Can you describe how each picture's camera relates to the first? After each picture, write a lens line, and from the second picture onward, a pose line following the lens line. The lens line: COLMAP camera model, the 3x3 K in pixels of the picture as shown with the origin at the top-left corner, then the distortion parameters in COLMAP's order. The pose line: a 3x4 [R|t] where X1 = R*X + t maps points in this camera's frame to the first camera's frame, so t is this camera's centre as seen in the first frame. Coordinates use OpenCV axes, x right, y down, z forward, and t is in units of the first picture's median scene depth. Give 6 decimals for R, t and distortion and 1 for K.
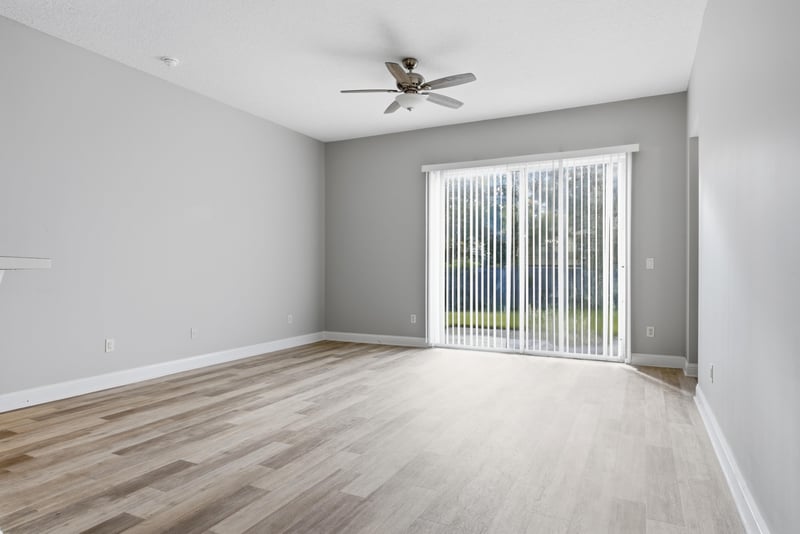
lens RADIAL K [[482.3, 0, 400.0], [0, 482.3, 267.0], [0, 0, 1]] dist [-0.001048, -0.000469]
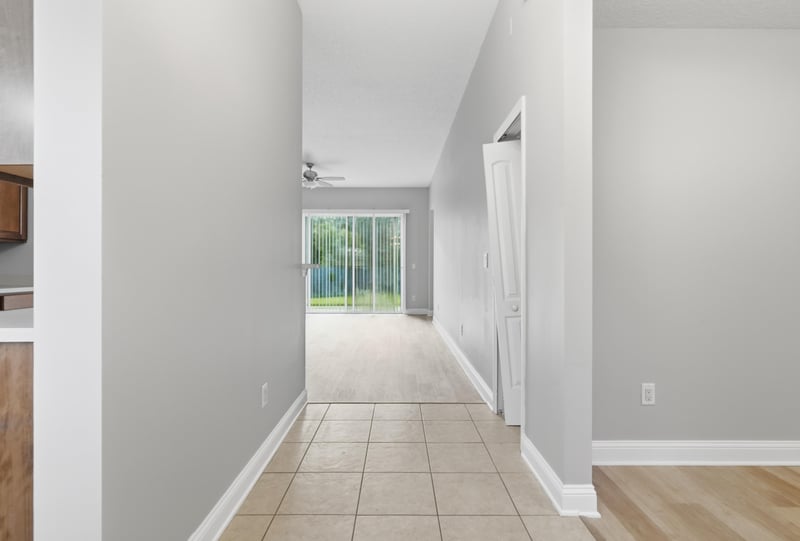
lens RADIAL K [[391.2, 0, 400.0], [0, 391.2, 270.5], [0, 0, 1]] dist [0.000735, 0.000065]
pose [[0.890843, -0.002117, 0.454306, -0.308347], [-0.001149, 0.999975, 0.006914, -0.000151], [-0.454310, -0.006681, 0.890819, -0.489886]]
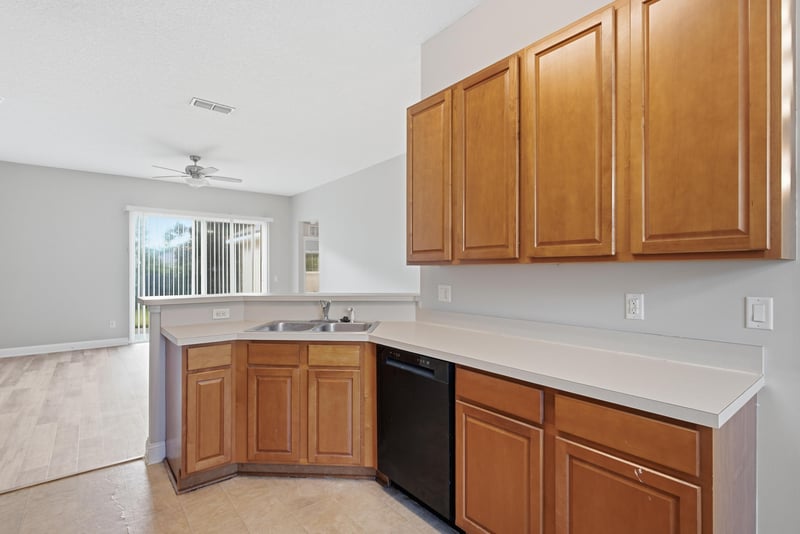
lens RADIAL K [[390.9, 0, 399.6], [0, 390.9, 270.0], [0, 0, 1]] dist [0.000007, 0.000020]
pose [[0.419414, -0.001426, 0.907794, -0.704229], [0.002743, 0.999996, 0.000304, -0.040150], [-0.907791, 0.002362, 0.419416, -0.129734]]
